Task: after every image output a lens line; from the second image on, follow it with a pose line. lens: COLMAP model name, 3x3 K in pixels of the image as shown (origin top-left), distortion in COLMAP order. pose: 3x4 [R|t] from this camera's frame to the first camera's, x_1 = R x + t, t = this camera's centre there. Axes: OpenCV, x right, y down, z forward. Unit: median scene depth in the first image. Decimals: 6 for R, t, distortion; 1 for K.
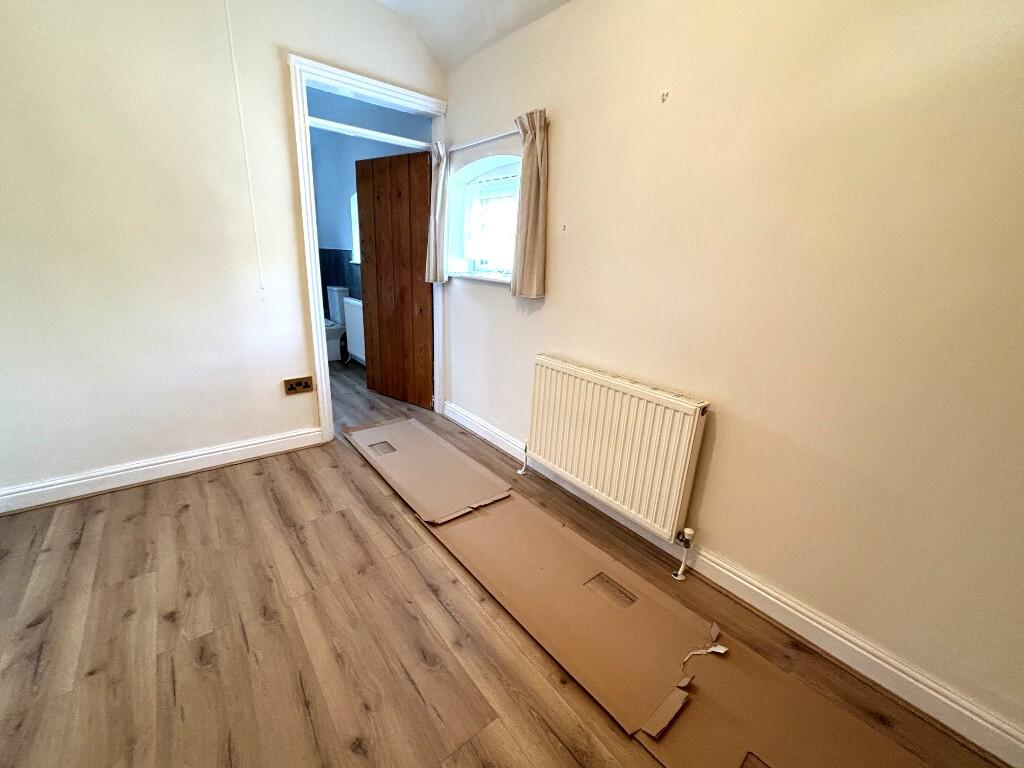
lens RADIAL K [[411.9, 0, 514.6], [0, 411.9, 384.6], [0, 0, 1]] dist [-0.002121, 0.000808]
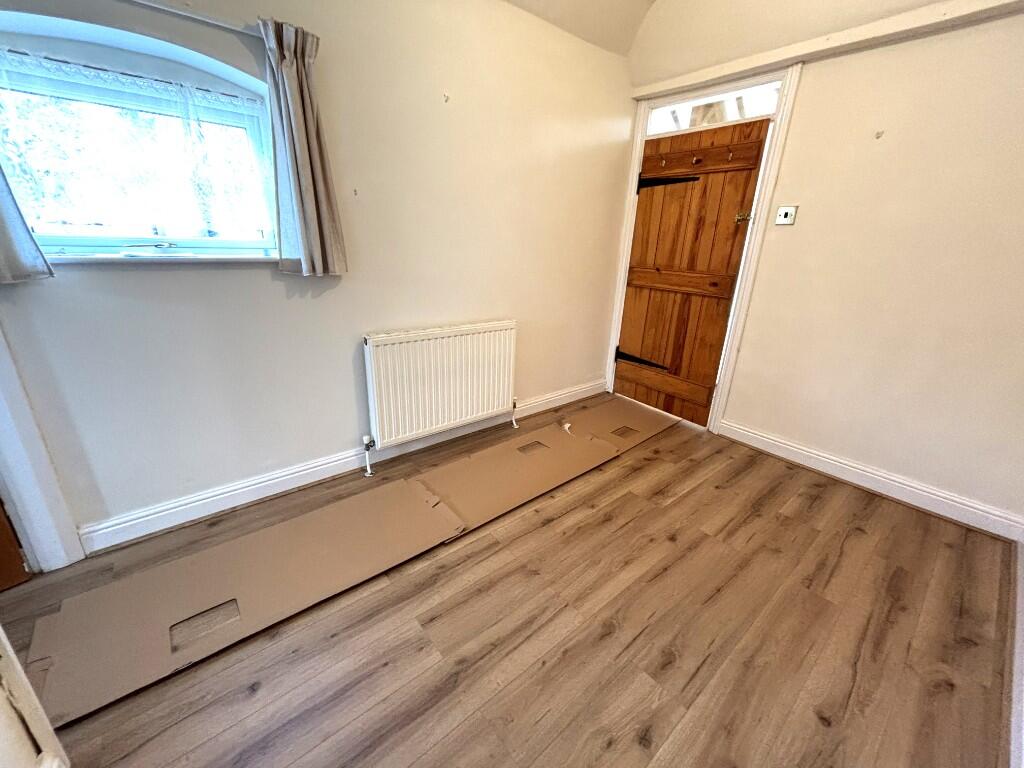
lens RADIAL K [[411.9, 0, 514.4], [0, 411.9, 381.7], [0, 0, 1]] dist [-0.002121, 0.000808]
pose [[-0.010324, -0.383319, 0.923558, -1.197806], [0.258613, 0.891161, 0.372763, -0.349205], [-0.965926, 0.242693, 0.089931, 0.936512]]
